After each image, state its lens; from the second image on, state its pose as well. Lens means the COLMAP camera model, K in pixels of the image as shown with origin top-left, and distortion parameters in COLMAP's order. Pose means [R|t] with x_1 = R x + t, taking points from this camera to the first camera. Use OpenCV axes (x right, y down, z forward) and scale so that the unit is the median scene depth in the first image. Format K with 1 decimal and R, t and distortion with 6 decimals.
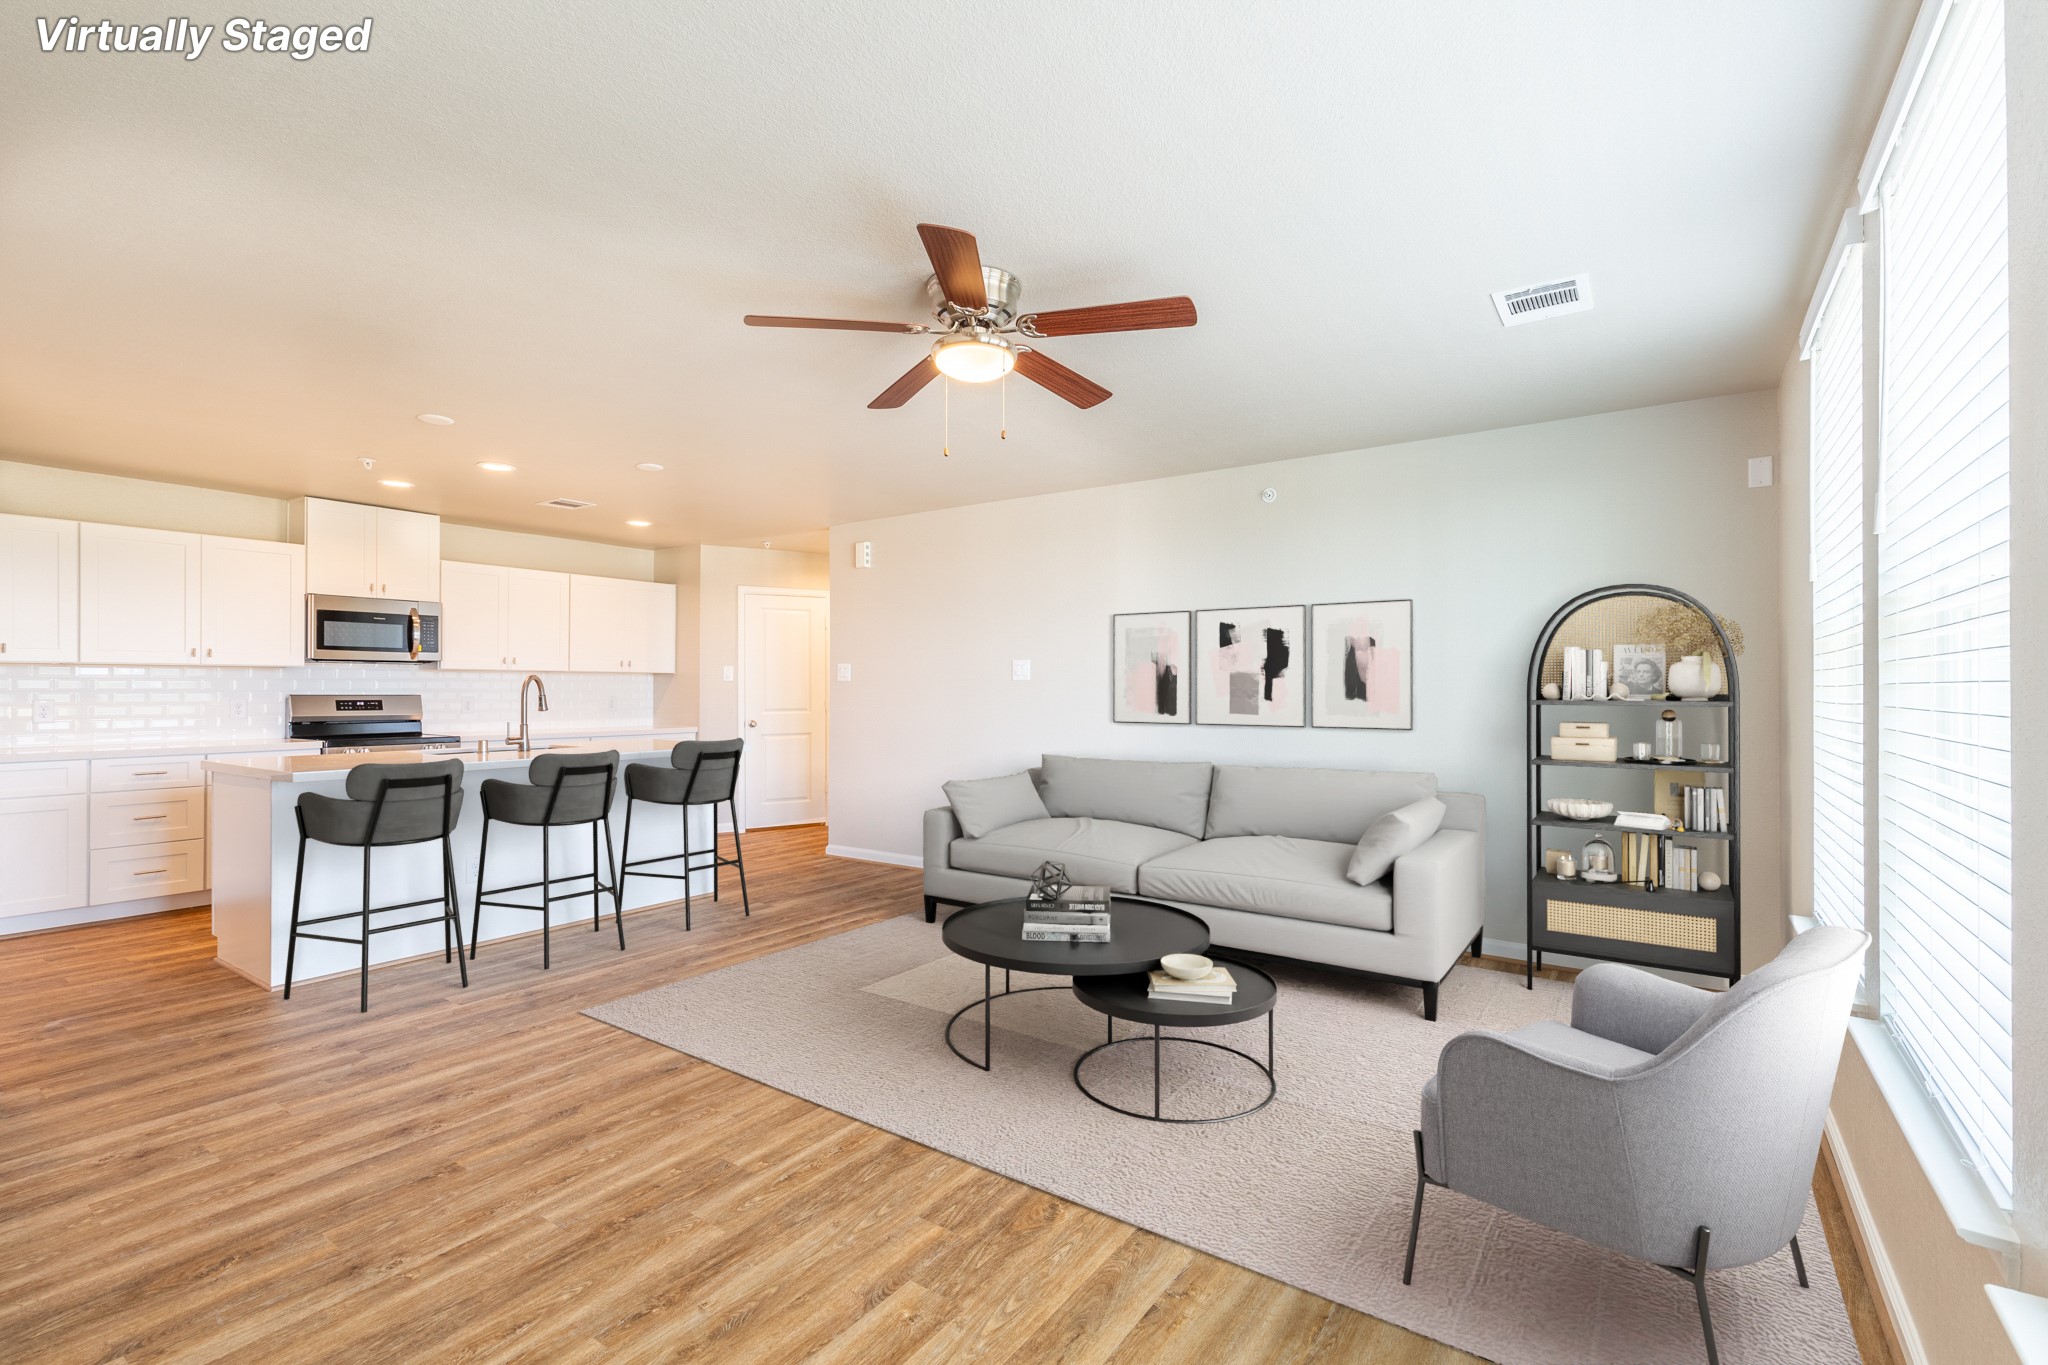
lens RADIAL K [[939.0, 0, 1020.5], [0, 939.0, 684.6], [0, 0, 1]] dist [0.002508, 0.000276]
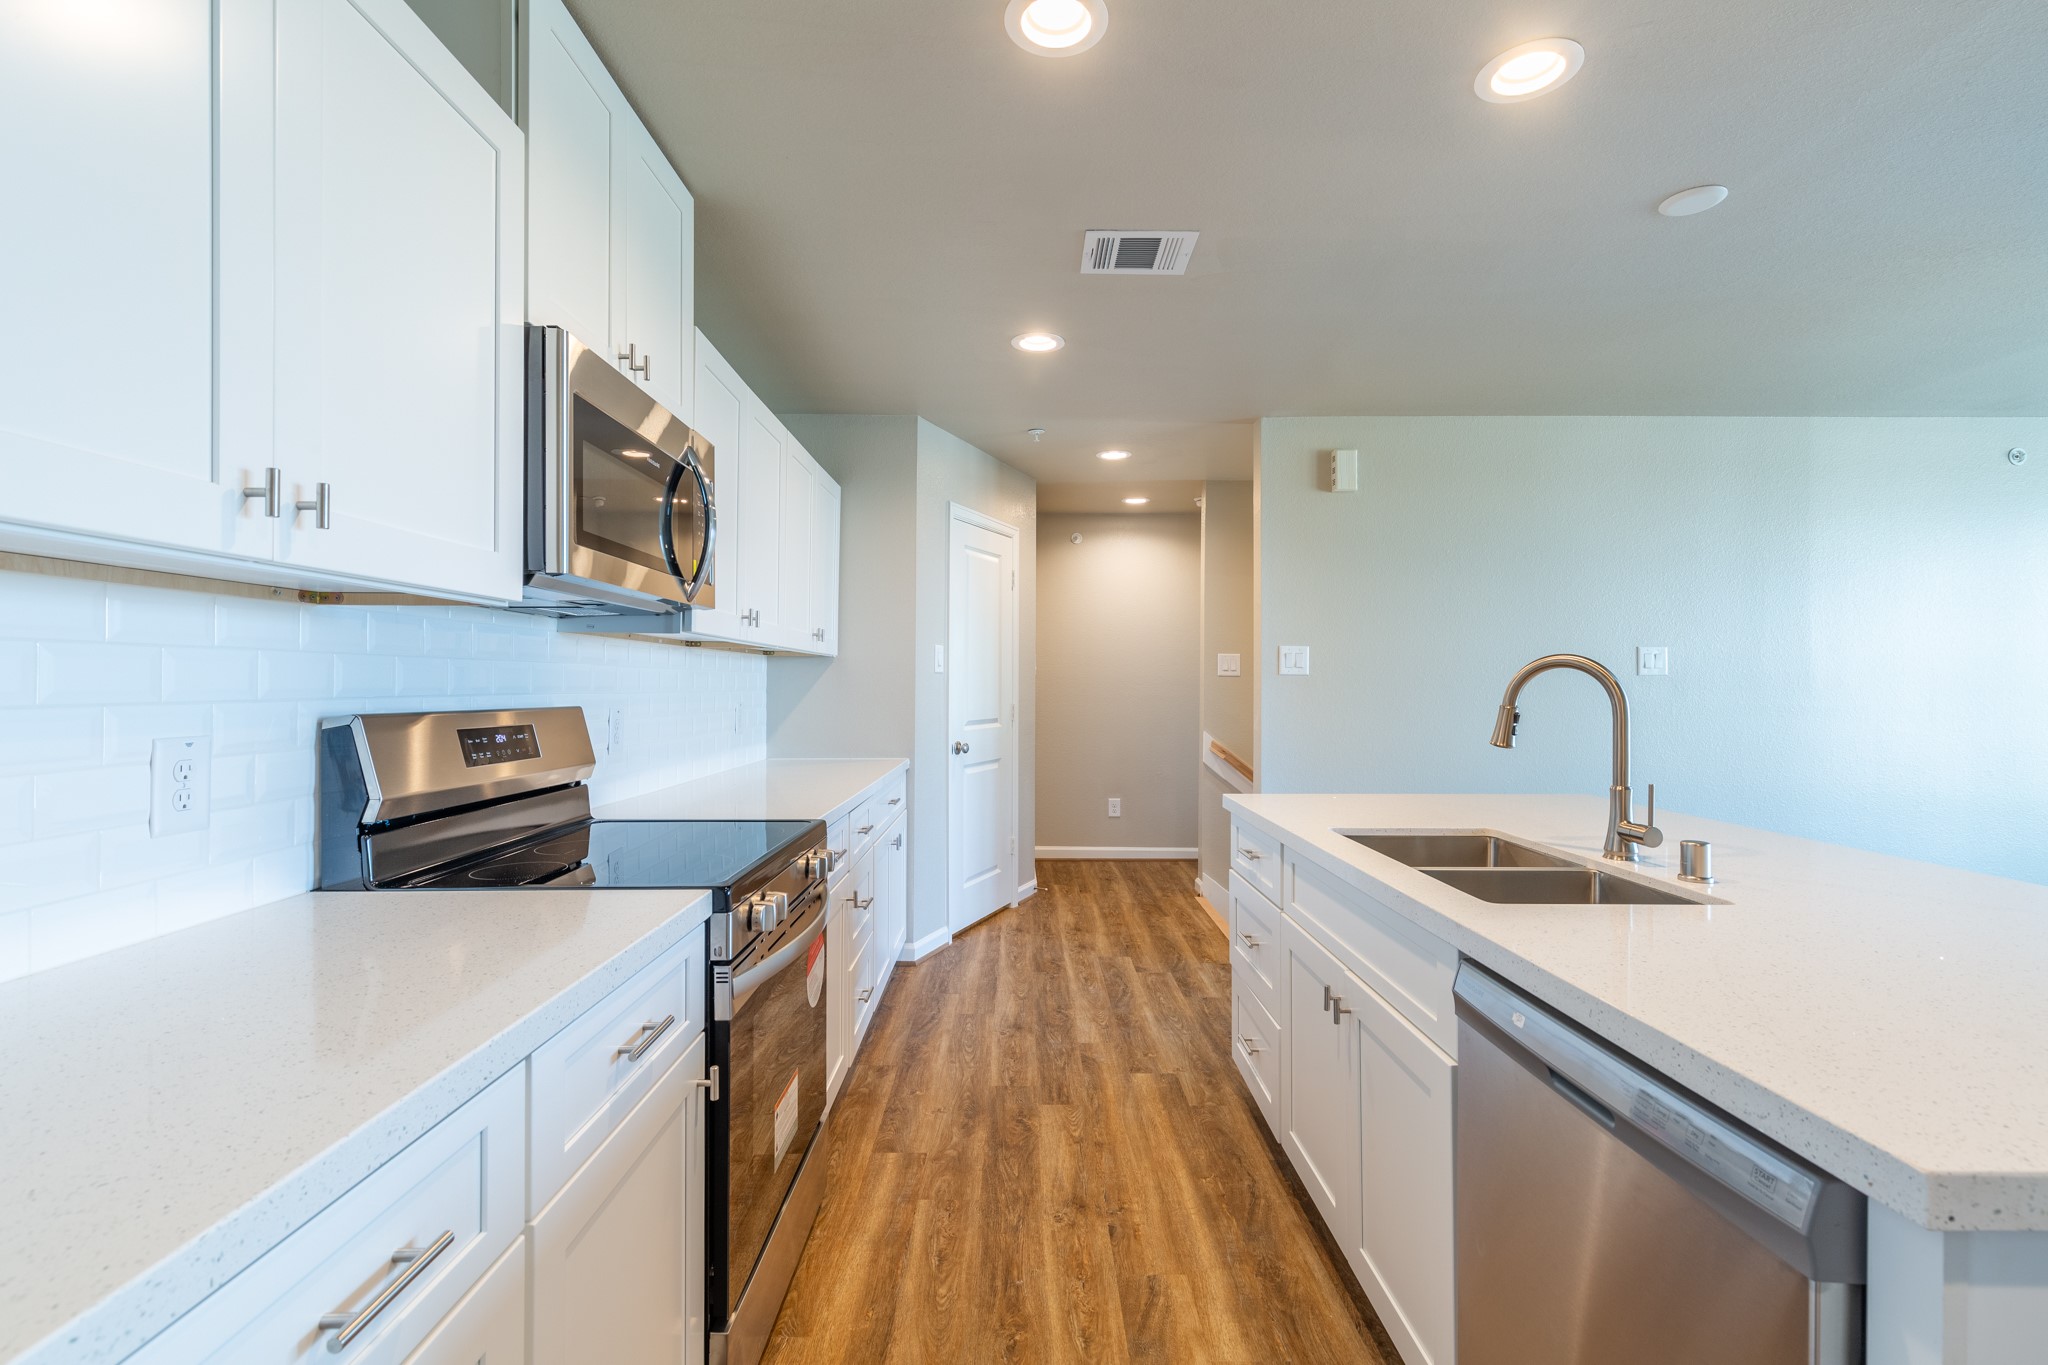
lens RADIAL K [[936.9, 0, 1025.4], [0, 936.9, 678.7], [0, 0, 1]] dist [0.002863, -0.000050]
pose [[0.816604, 0.001220, 0.577197, -0.592256], [0.001654, 0.999989, -0.004454, 0.002652], [-0.577196, 0.004592, 0.816593, 0.512579]]
